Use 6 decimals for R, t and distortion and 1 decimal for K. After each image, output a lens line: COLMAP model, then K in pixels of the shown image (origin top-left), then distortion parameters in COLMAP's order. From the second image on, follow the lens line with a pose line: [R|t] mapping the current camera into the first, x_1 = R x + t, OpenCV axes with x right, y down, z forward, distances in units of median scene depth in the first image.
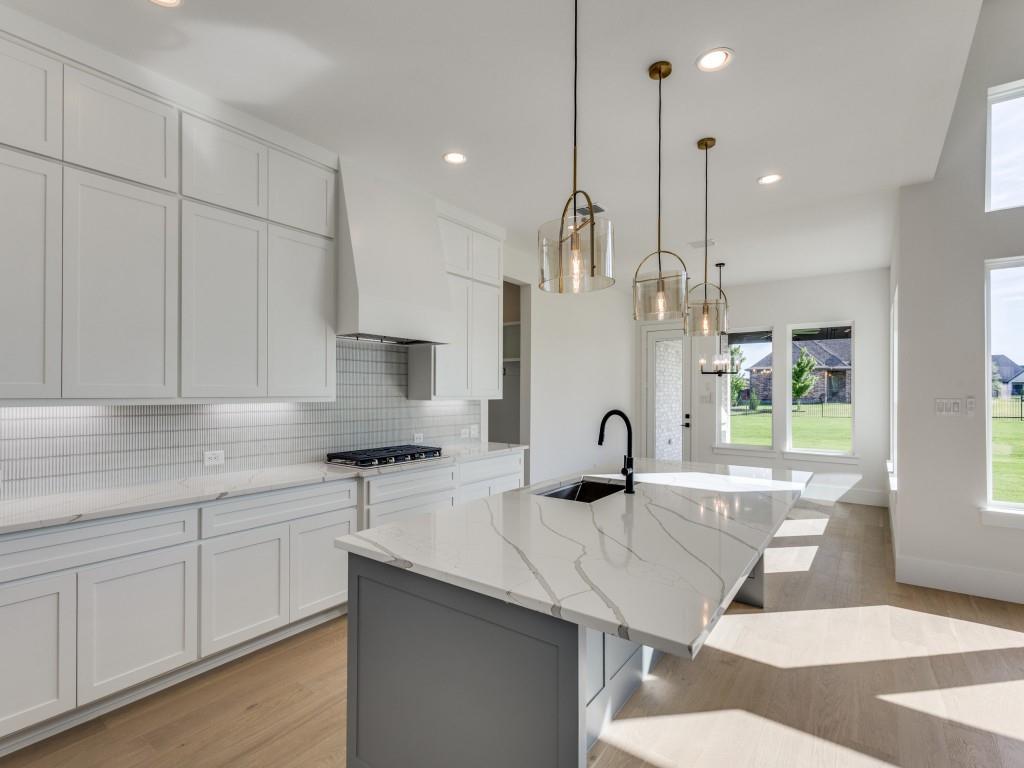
lens RADIAL K [[493.4, 0, 506.5], [0, 493.4, 392.8], [0, 0, 1]] dist [0.002628, -0.000008]
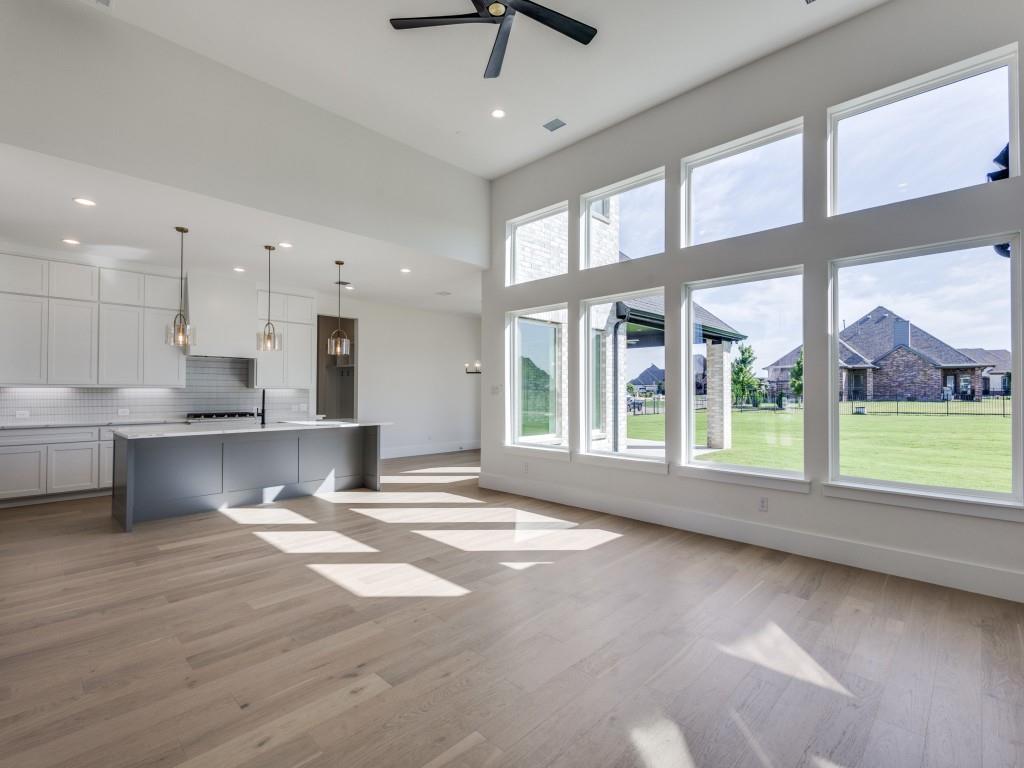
lens RADIAL K [[483.0, 0, 514.6], [0, 483.0, 385.0], [0, 0, 1]] dist [0.004557, 0.000442]
pose [[0.991575, -0.003041, -0.129498, 0.929123], [0.000942, 0.999867, -0.016266, 0.029148], [0.129530, 0.016007, 0.991446, -0.608198]]
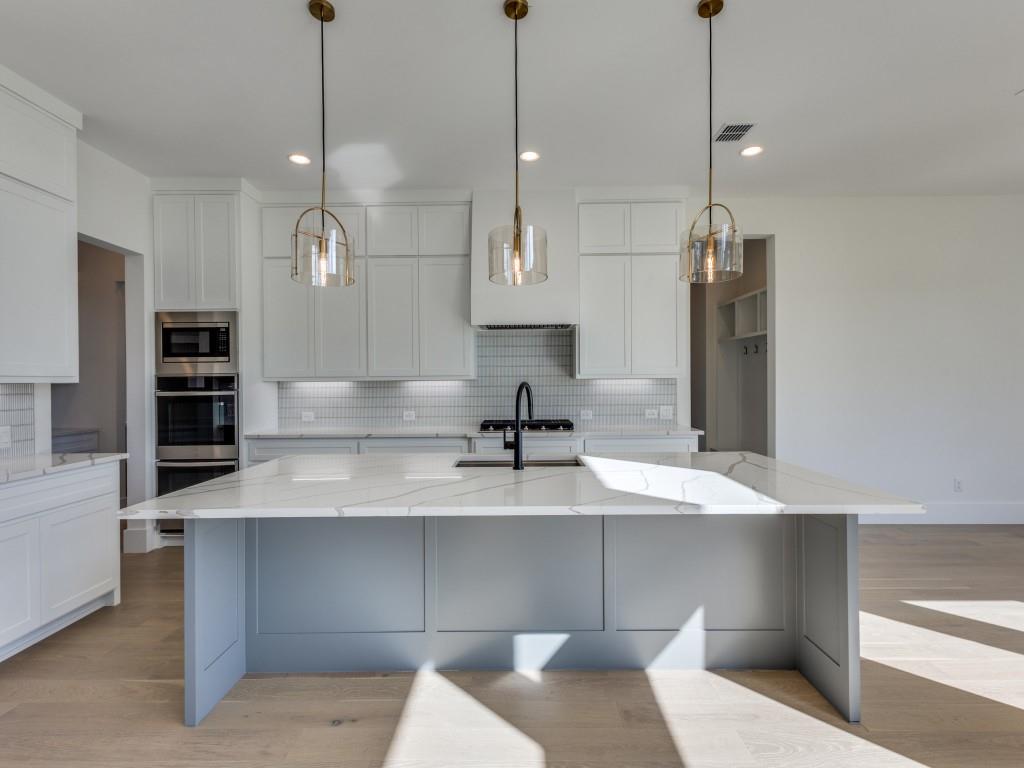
lens RADIAL K [[483.0, 0, 514.6], [0, 483.0, 385.0], [0, 0, 1]] dist [0.004557, 0.000442]
pose [[0.588703, -0.001202, -0.808348, 0.531414], [0.009339, 0.999942, 0.005315, 0.019022], [0.808295, -0.010678, 0.588681, 0.238782]]
